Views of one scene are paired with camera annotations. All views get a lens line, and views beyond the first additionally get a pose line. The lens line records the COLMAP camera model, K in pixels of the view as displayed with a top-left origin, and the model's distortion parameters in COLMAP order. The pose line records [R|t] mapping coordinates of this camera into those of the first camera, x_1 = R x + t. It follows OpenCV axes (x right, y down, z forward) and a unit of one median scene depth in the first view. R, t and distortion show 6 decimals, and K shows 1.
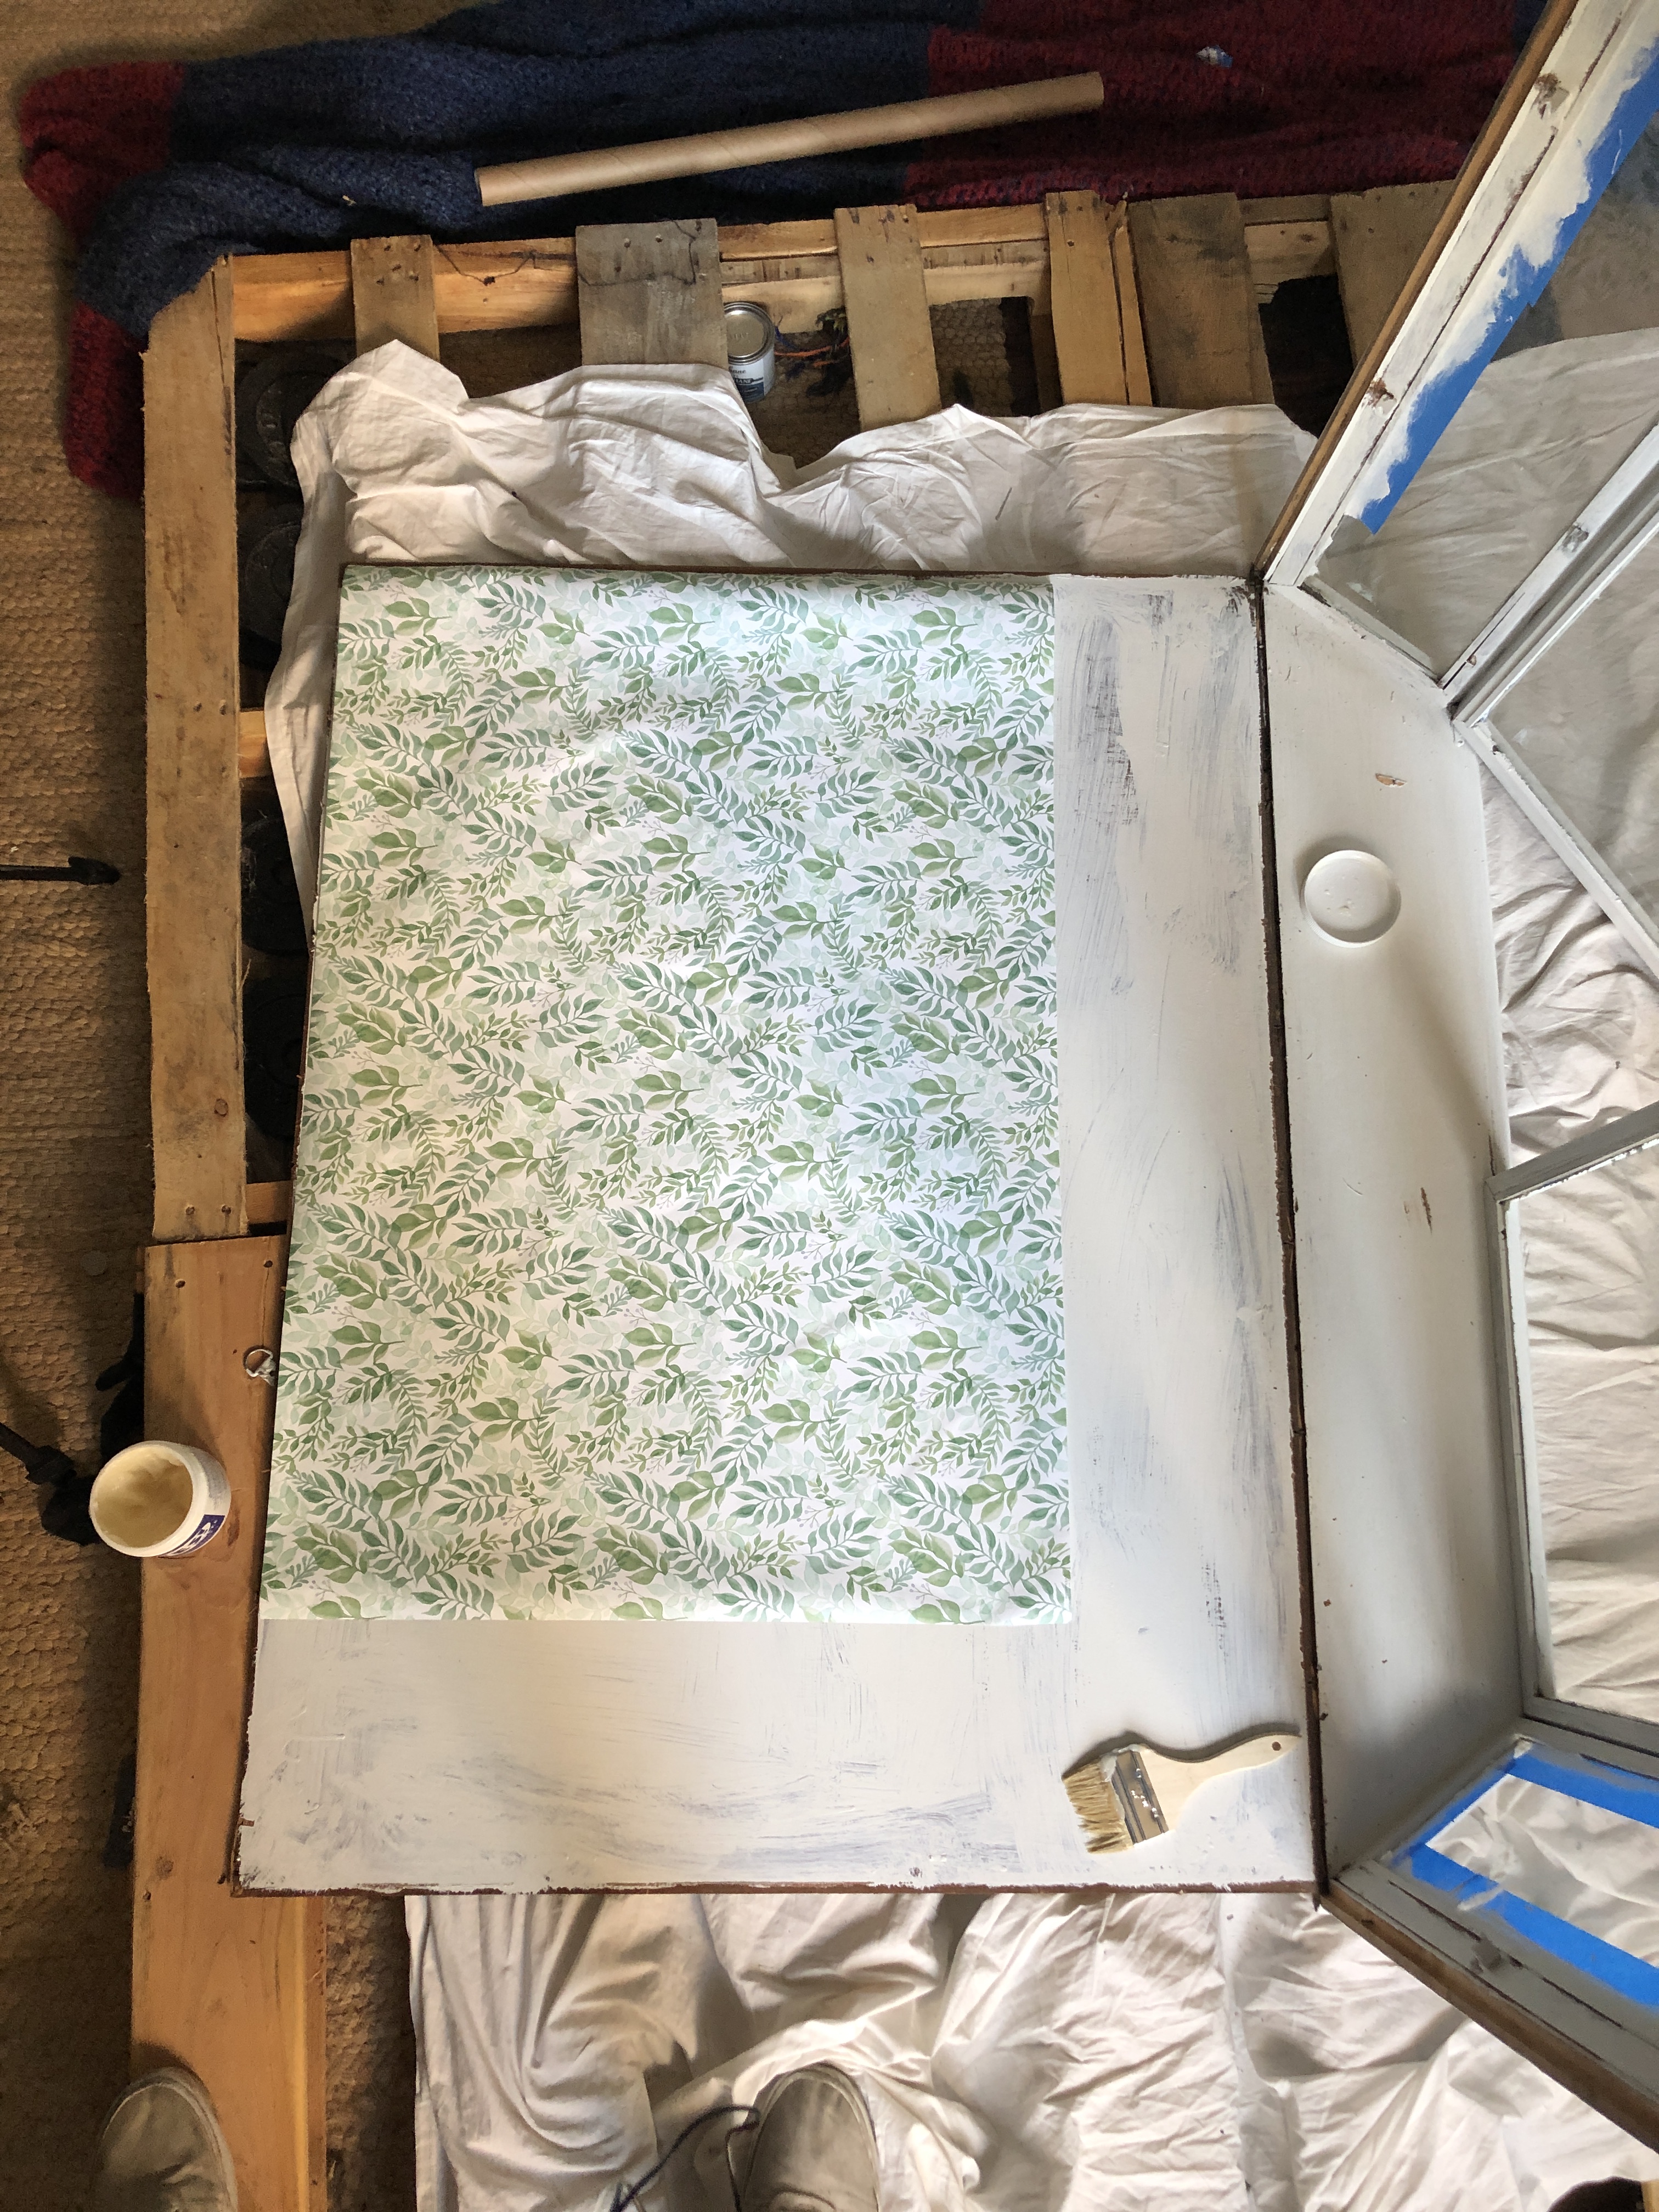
lens RADIAL K [[2014.7, 0, 820.2], [0, 2014.7, 1095.1], [0, 0, 1]] dist [0.055228, -0.031533]
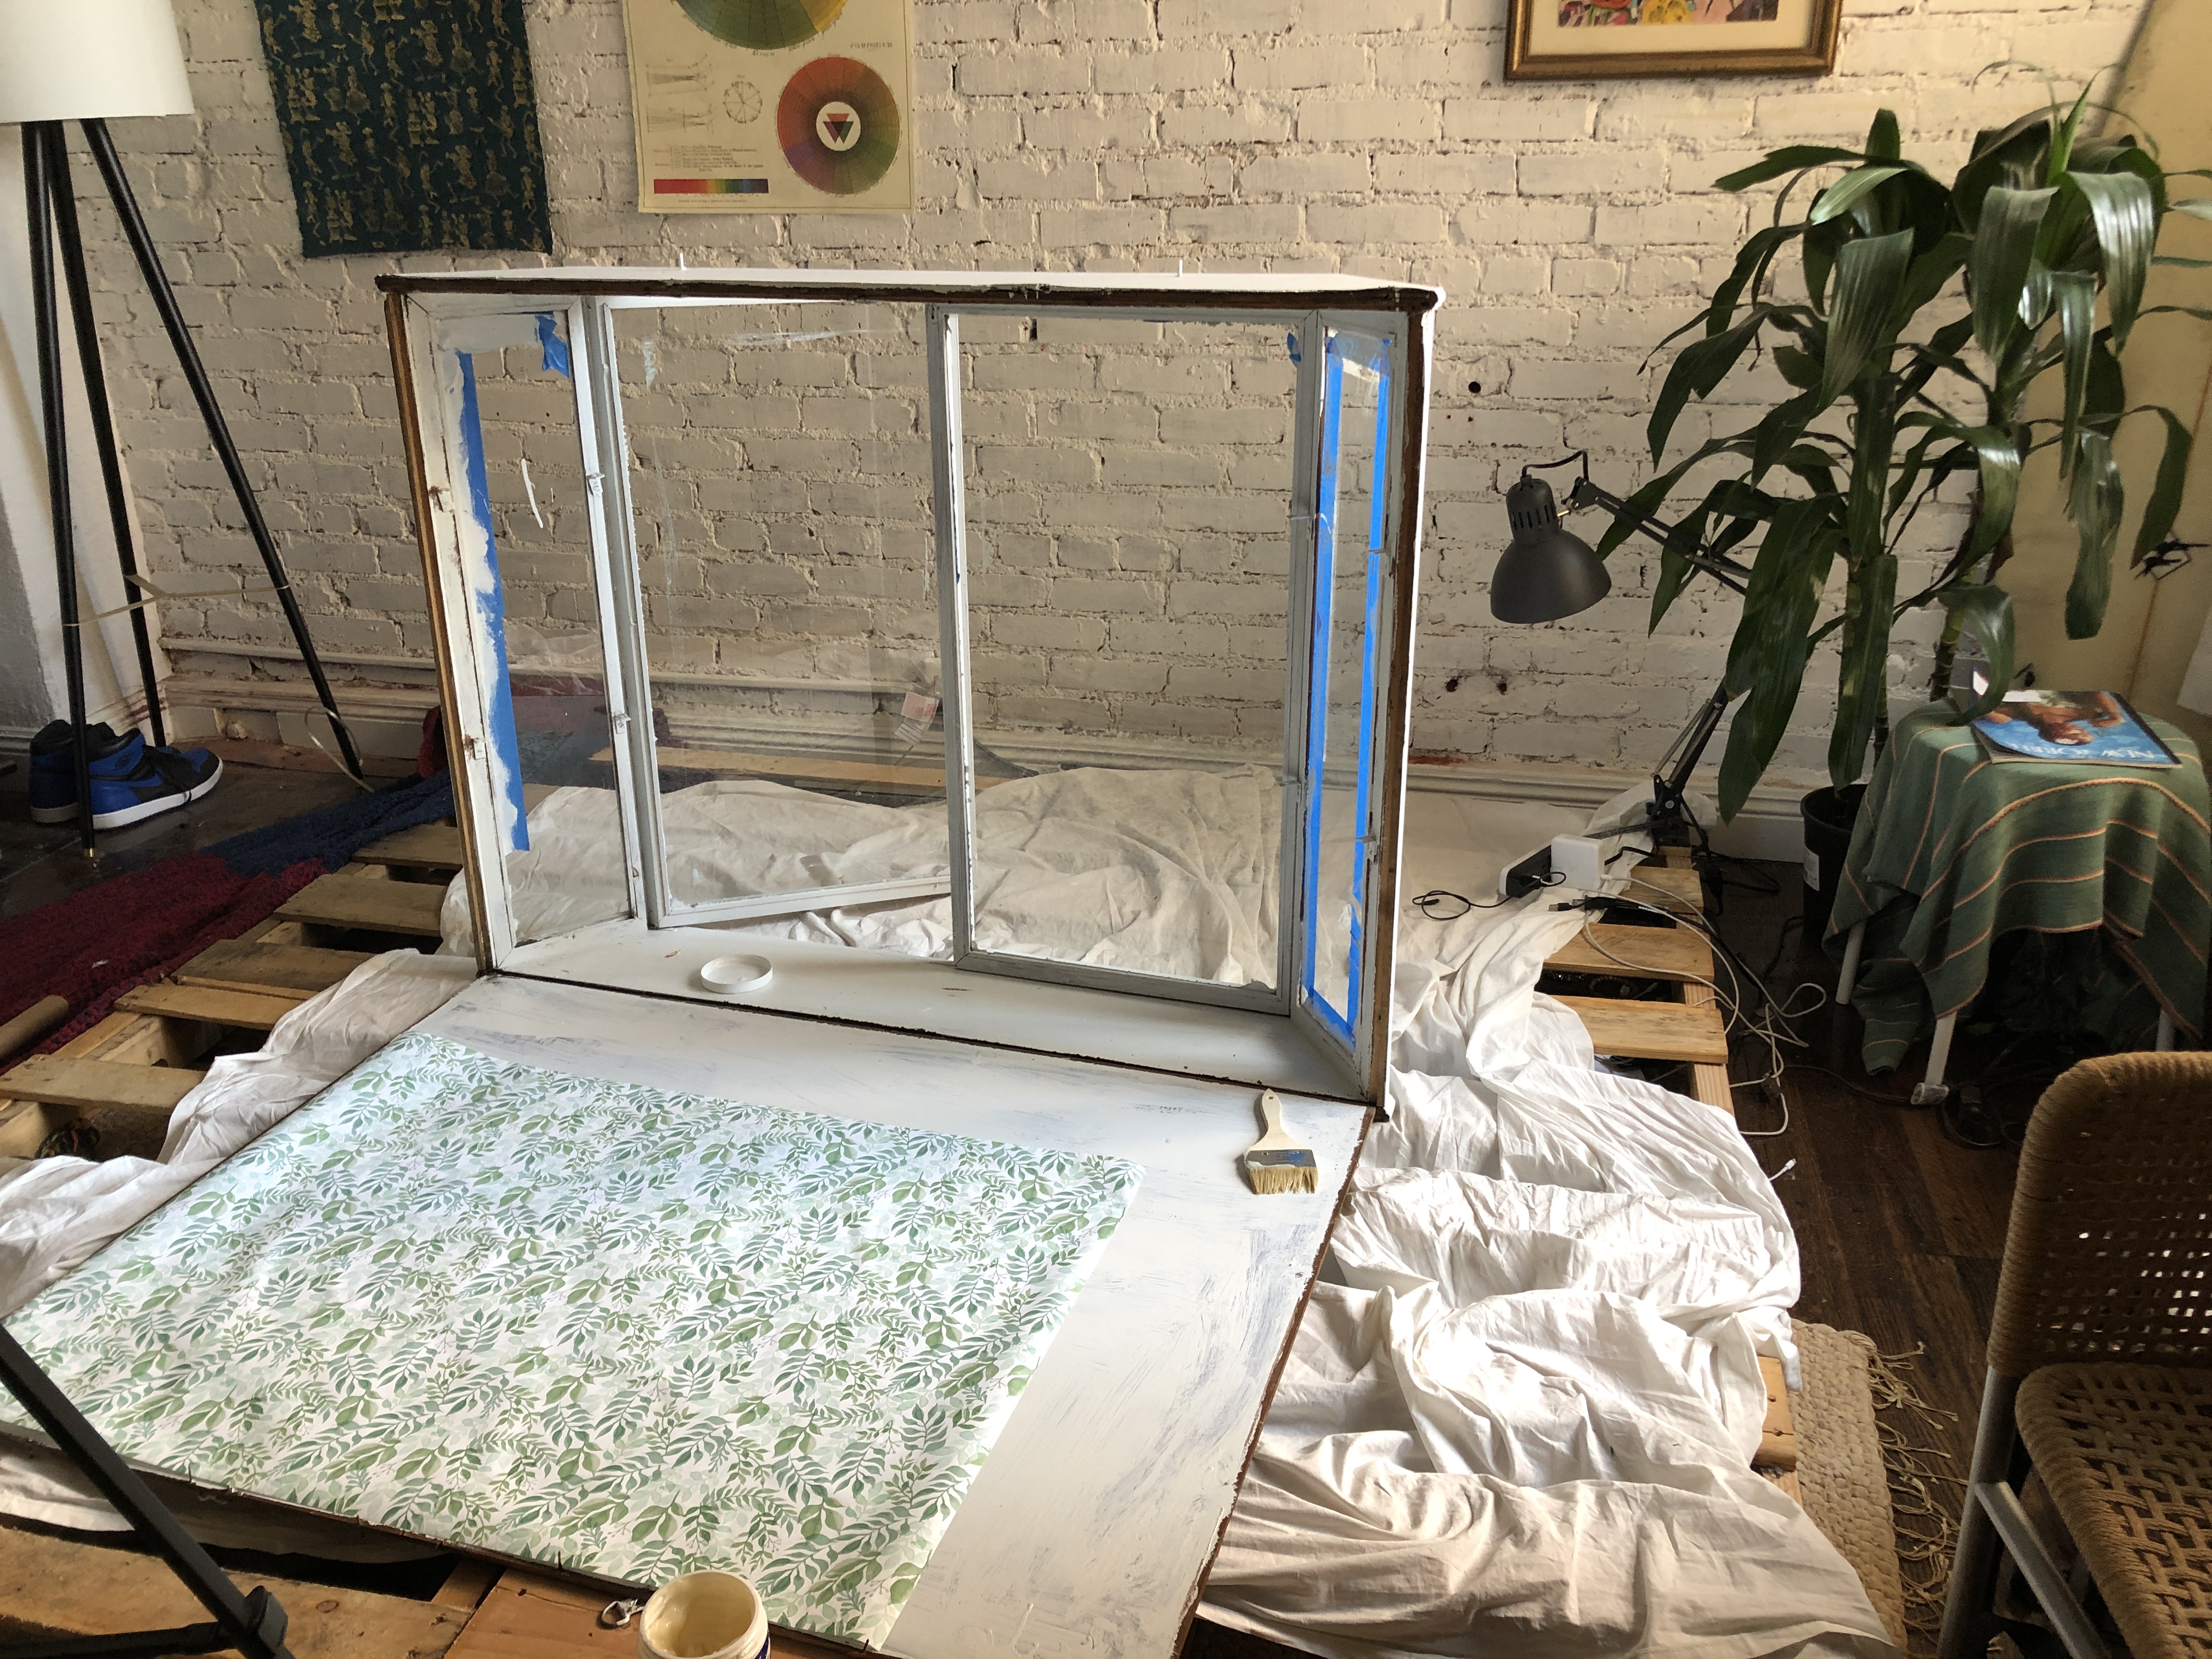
lens RADIAL K [[2014.7, 0, 1110.5], [0, 2014.7, 840.6], [0, 0, 1]] dist [0.055228, -0.031533]
pose [[0.310866, -0.348600, 0.884217, -0.900051], [0.928690, 0.309351, -0.204541, 0.419703], [-0.202231, 0.884749, 0.419908, 0.278392]]
